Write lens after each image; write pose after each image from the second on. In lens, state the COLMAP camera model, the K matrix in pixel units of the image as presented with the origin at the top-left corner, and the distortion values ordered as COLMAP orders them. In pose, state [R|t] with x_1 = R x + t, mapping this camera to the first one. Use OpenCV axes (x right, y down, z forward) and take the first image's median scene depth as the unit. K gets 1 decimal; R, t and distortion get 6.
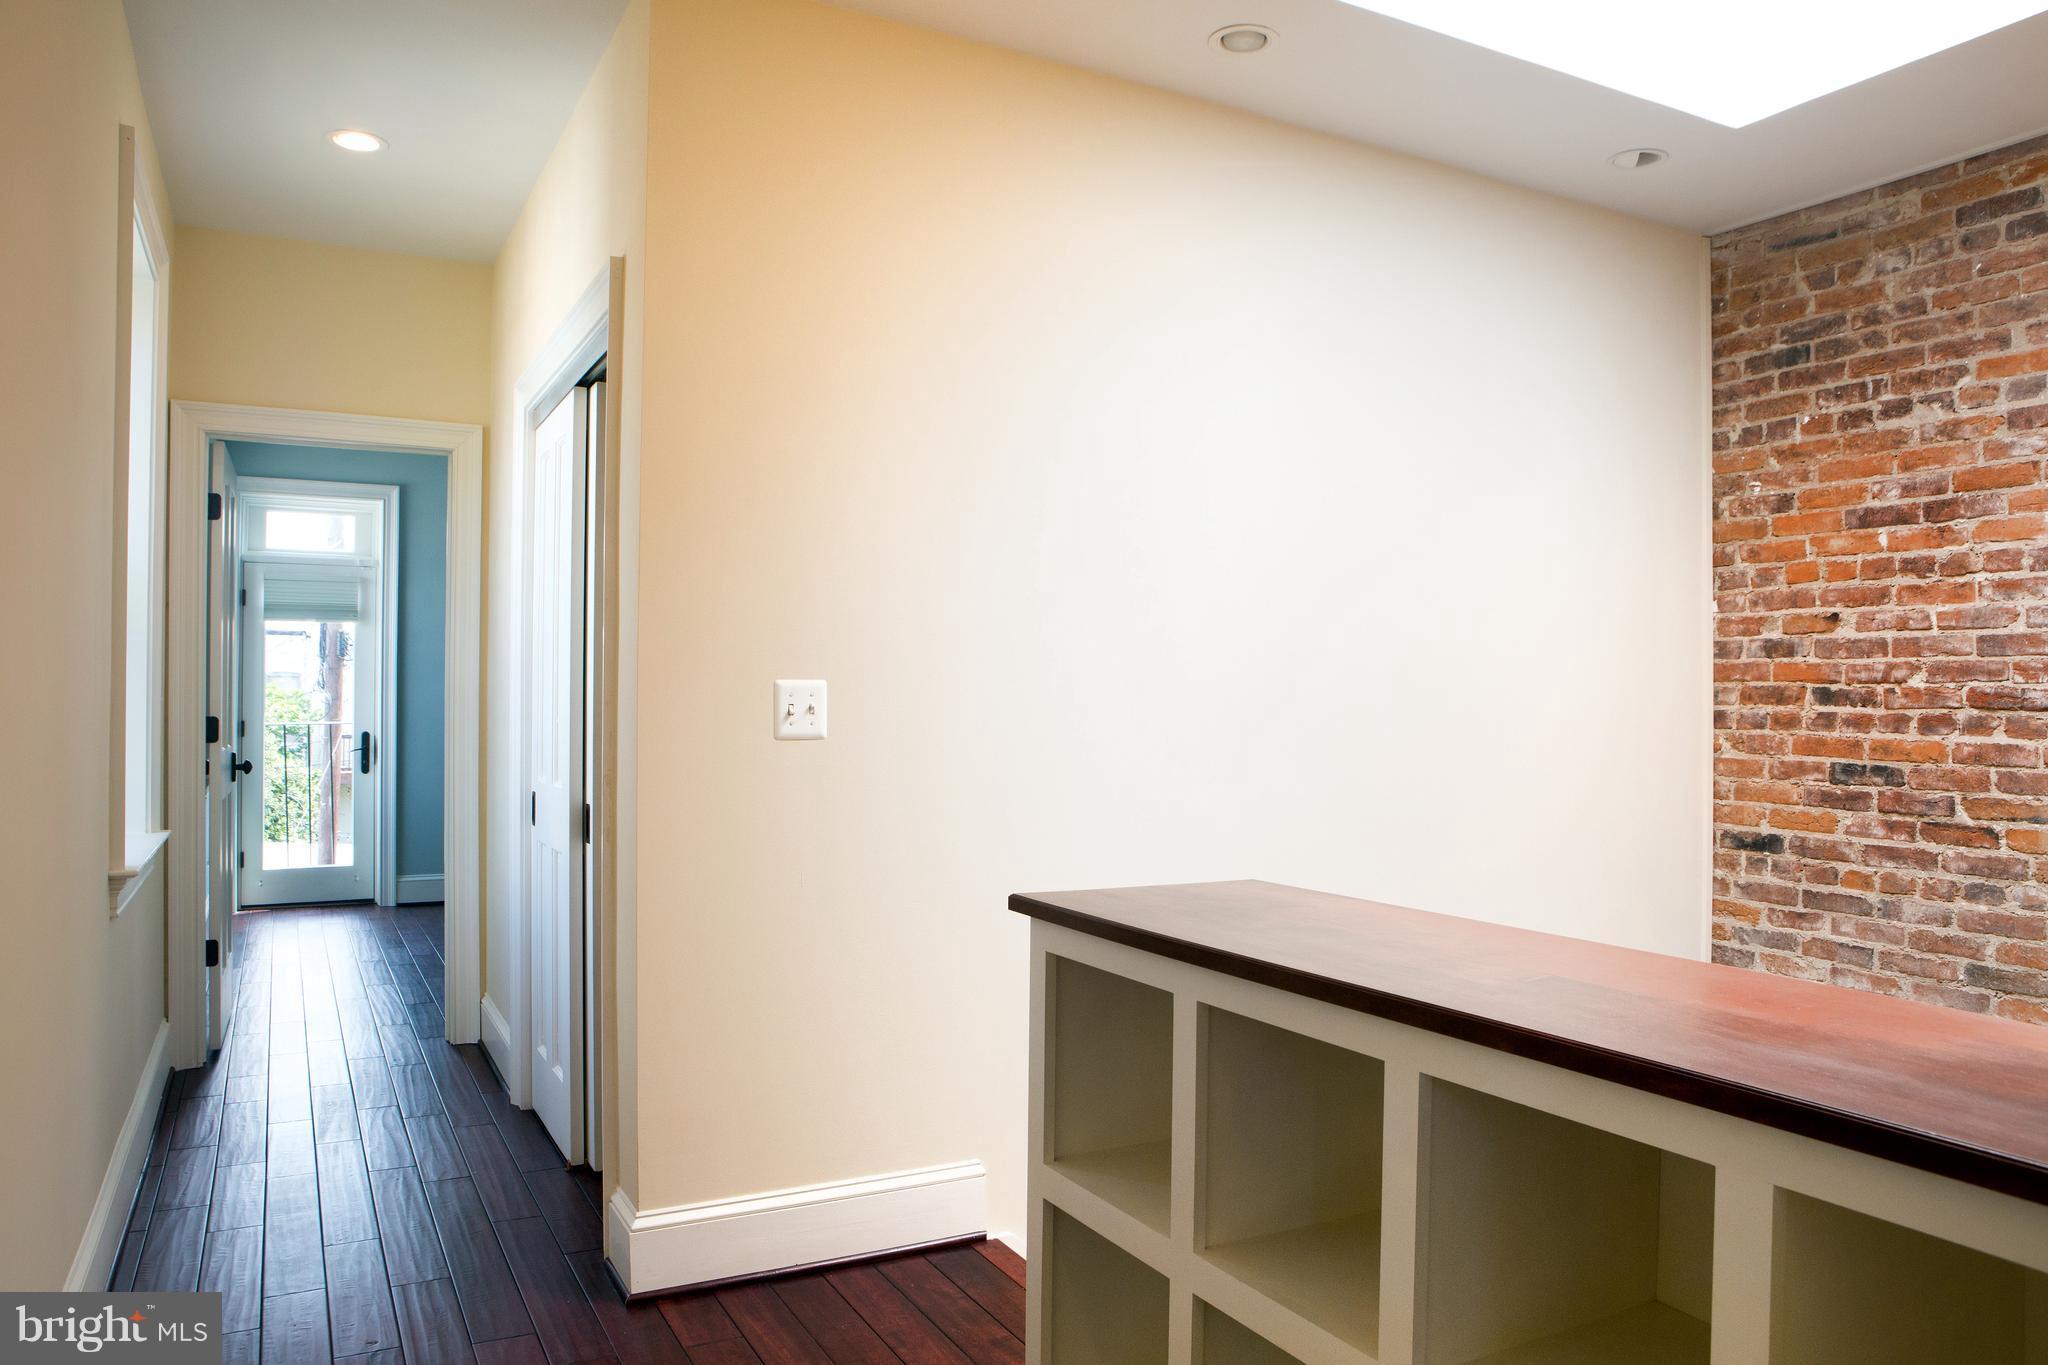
lens RADIAL K [[1411.3, 0, 1013.2], [0, 1411.3, 689.7], [0, 0, 1]] dist [-0.054812, 0.003209]
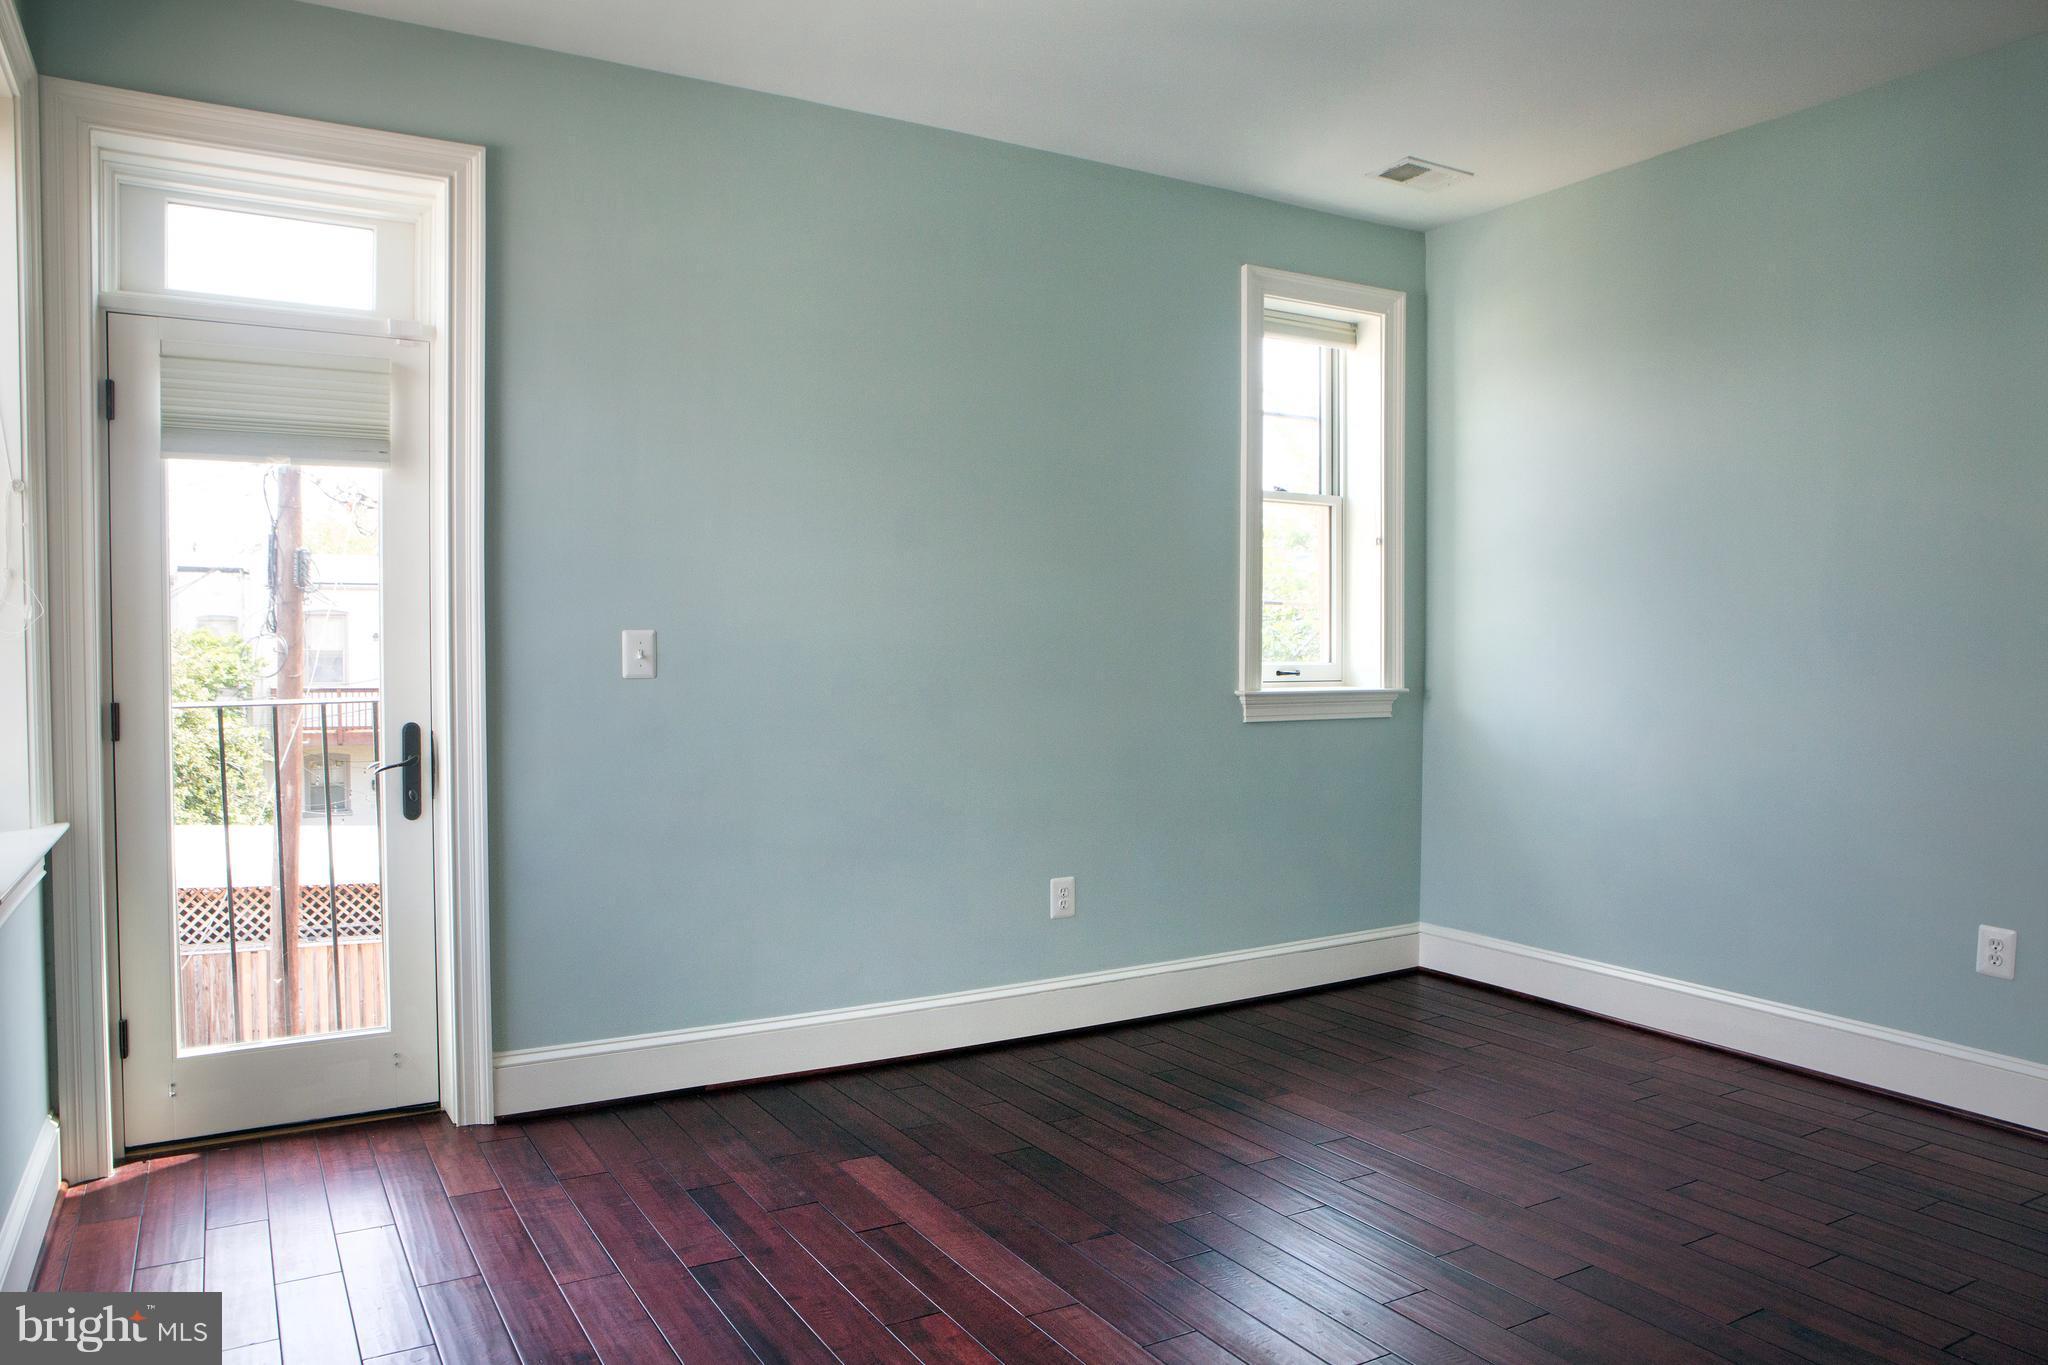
lens RADIAL K [[1411.3, 0, 1041.8], [0, 1411.3, 677.9], [0, 0, 1]] dist [-0.054812, 0.003209]
pose [[0.998567, -0.007234, 0.053017, -0.291635], [0.005495, 0.999444, 0.032885, 0.002882], [-0.053226, -0.032546, 0.998052, 0.557779]]
